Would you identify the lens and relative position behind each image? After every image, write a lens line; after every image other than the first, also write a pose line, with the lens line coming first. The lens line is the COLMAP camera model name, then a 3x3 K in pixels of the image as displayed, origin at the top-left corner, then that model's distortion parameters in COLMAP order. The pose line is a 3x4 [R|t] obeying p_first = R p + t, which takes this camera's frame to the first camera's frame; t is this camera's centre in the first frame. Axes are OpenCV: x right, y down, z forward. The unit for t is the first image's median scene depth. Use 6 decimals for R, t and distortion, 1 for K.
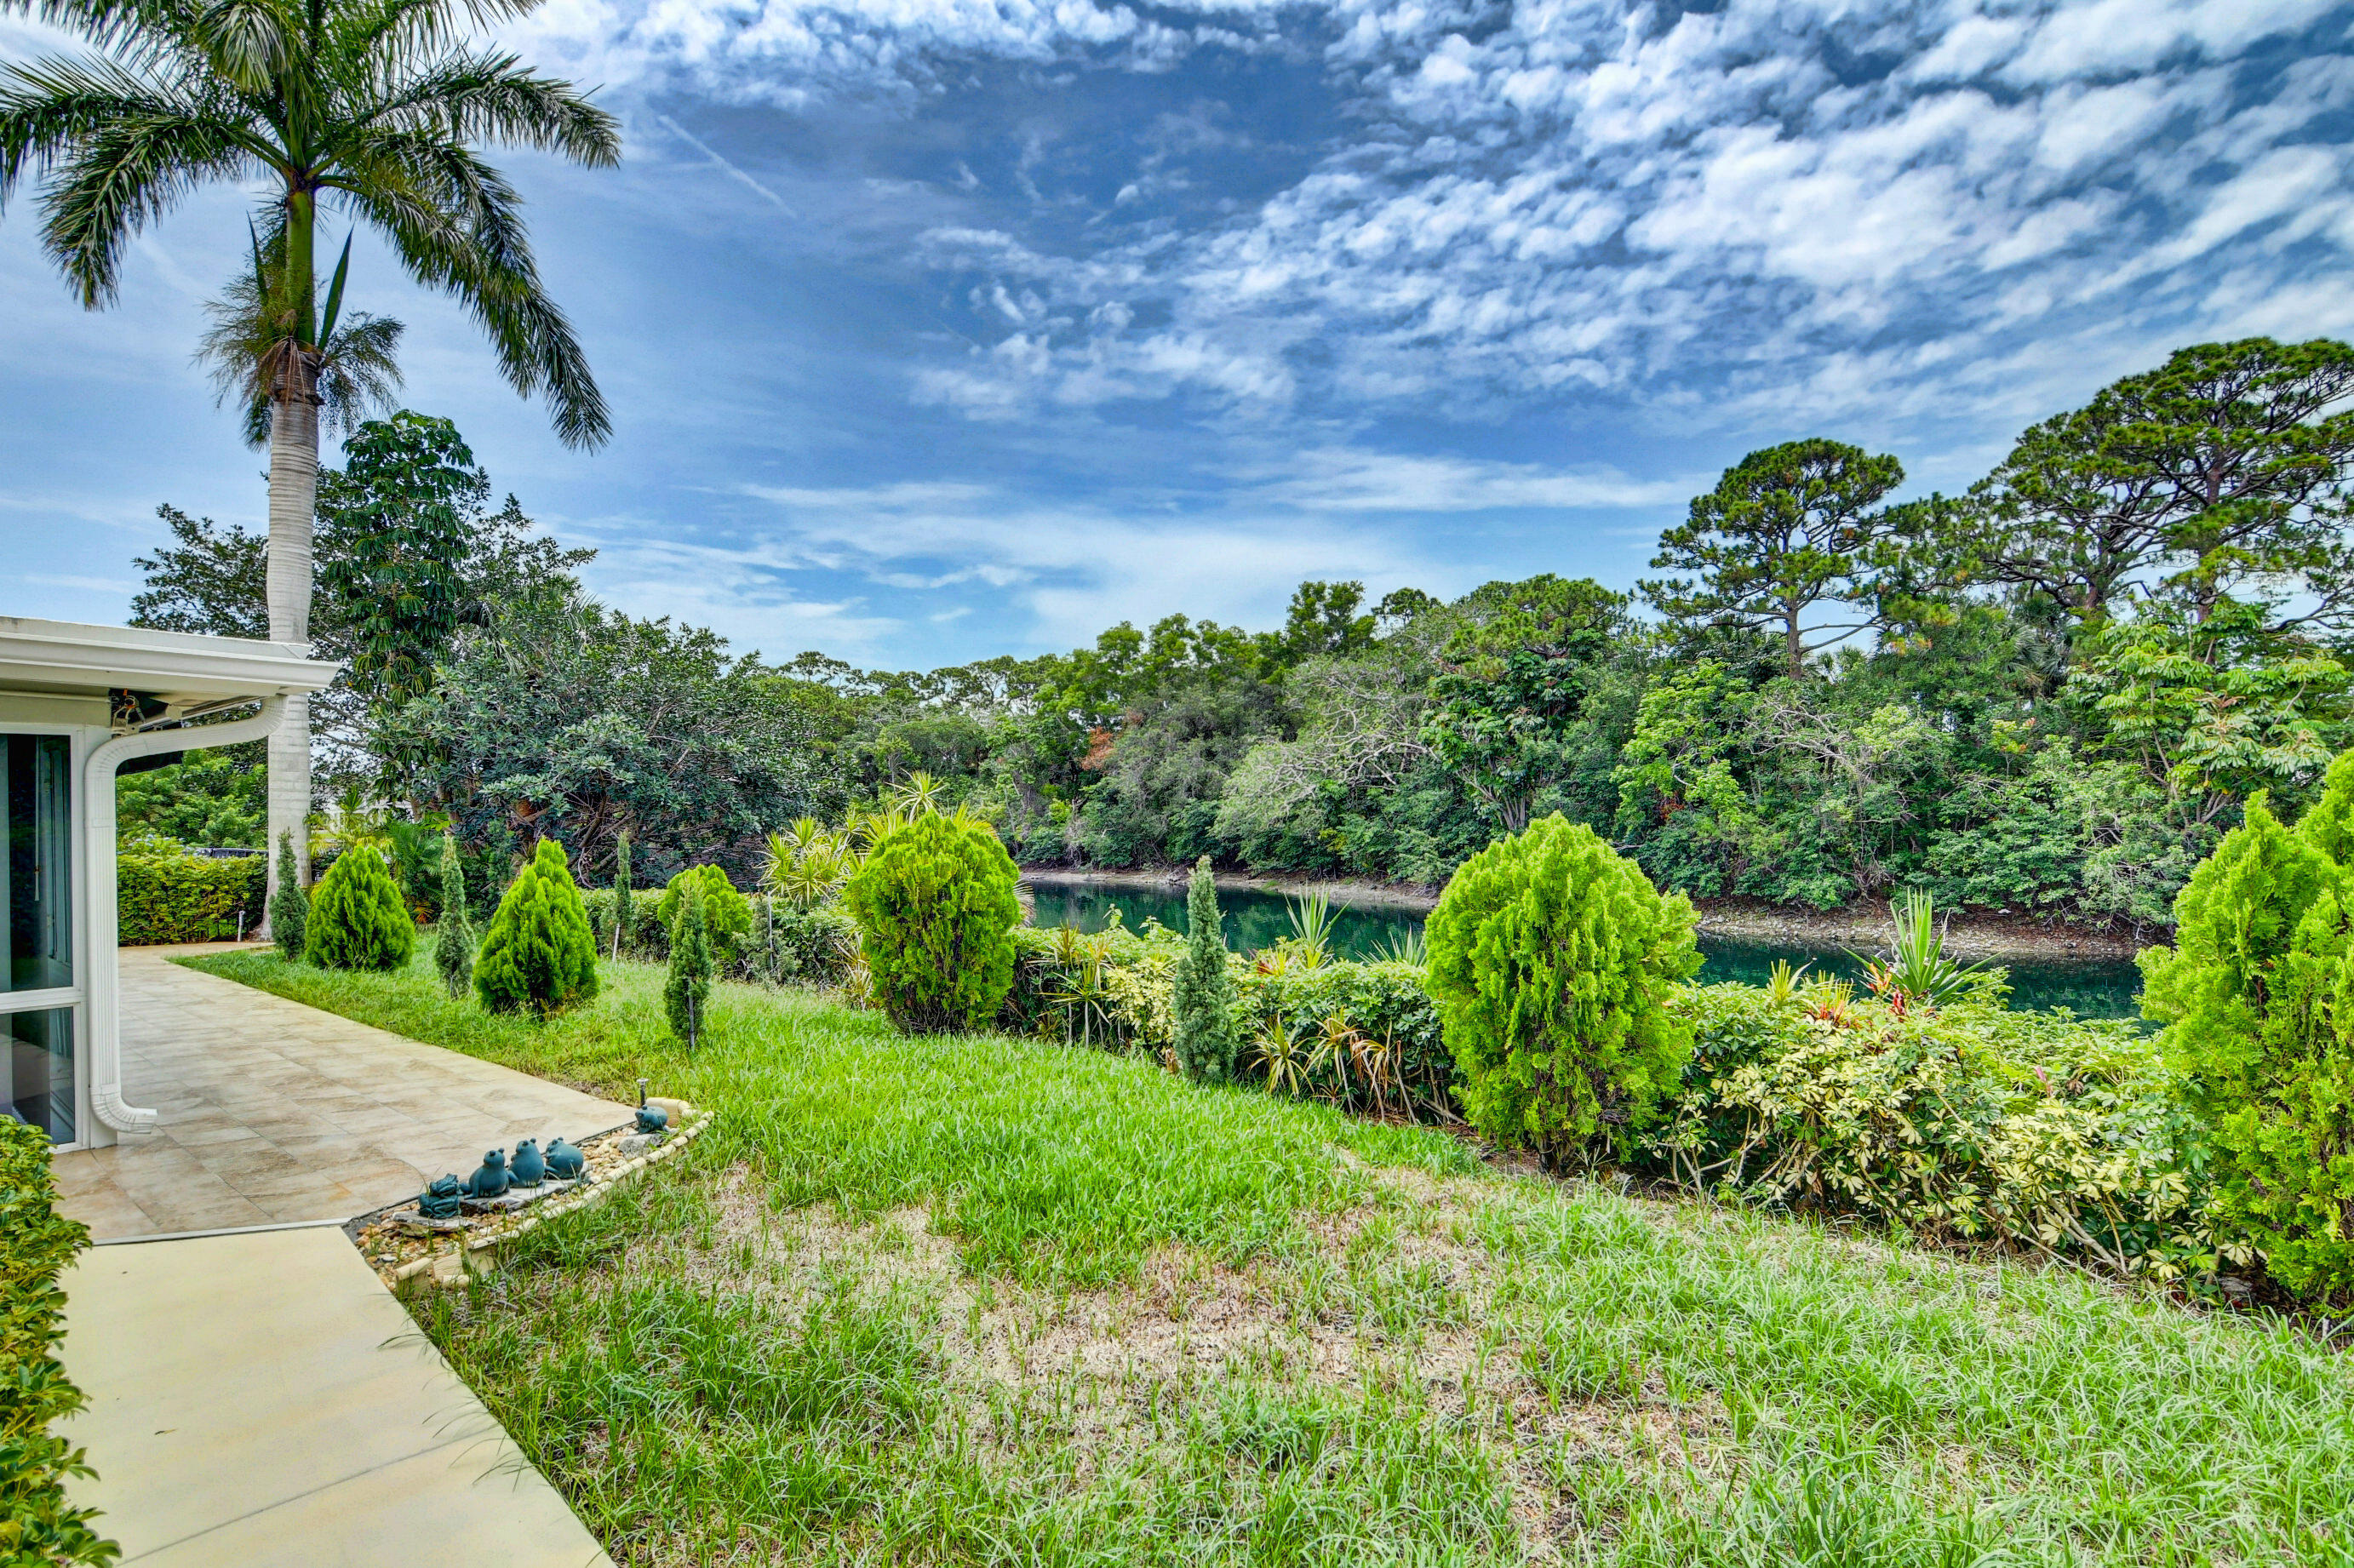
lens RADIAL K [[1149.4, 0, 1175.7], [0, 1149.4, 806.1], [0, 0, 1]] dist [-0.032934, 0.013231]
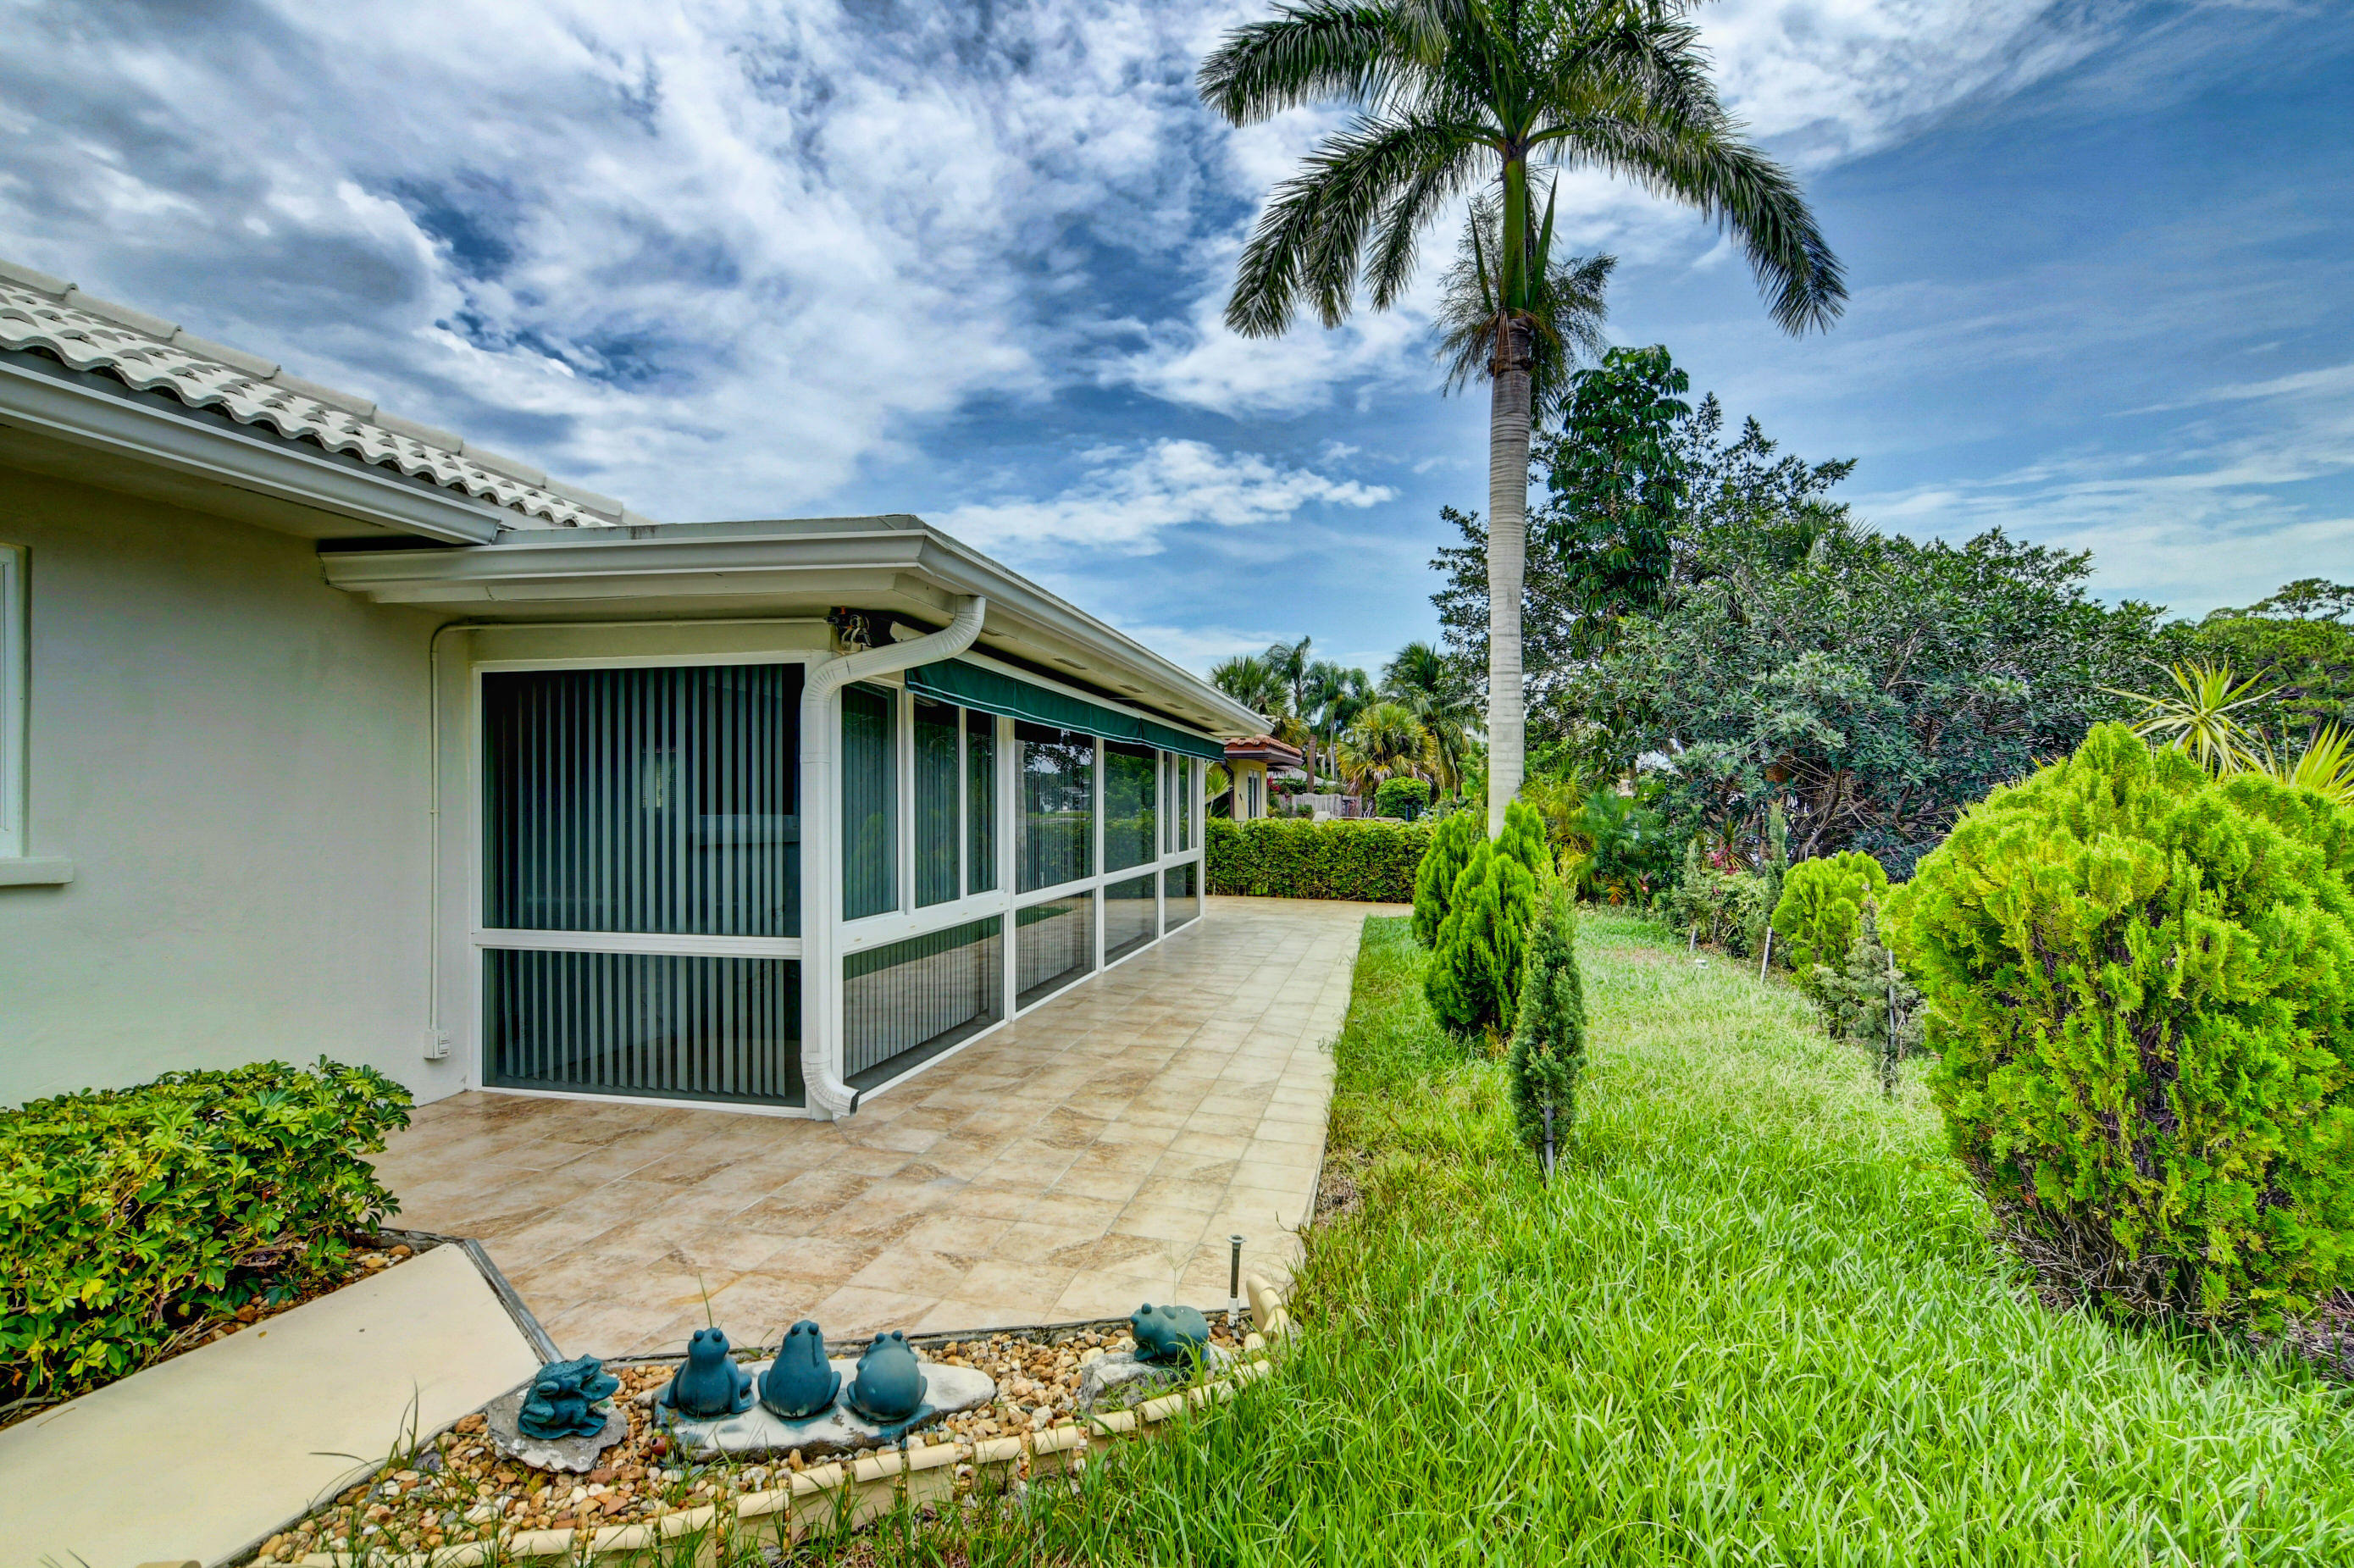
lens RADIAL K [[1149.5, 0, 1175.7], [0, 1149.5, 806.2], [0, 0, 1]] dist [-0.032934, 0.013231]
pose [[0.450337, 0.012403, -0.892773, -0.006015], [-0.001607, 0.999913, 0.013080, 0.012642], [0.892857, -0.004456, 0.450318, 0.262111]]
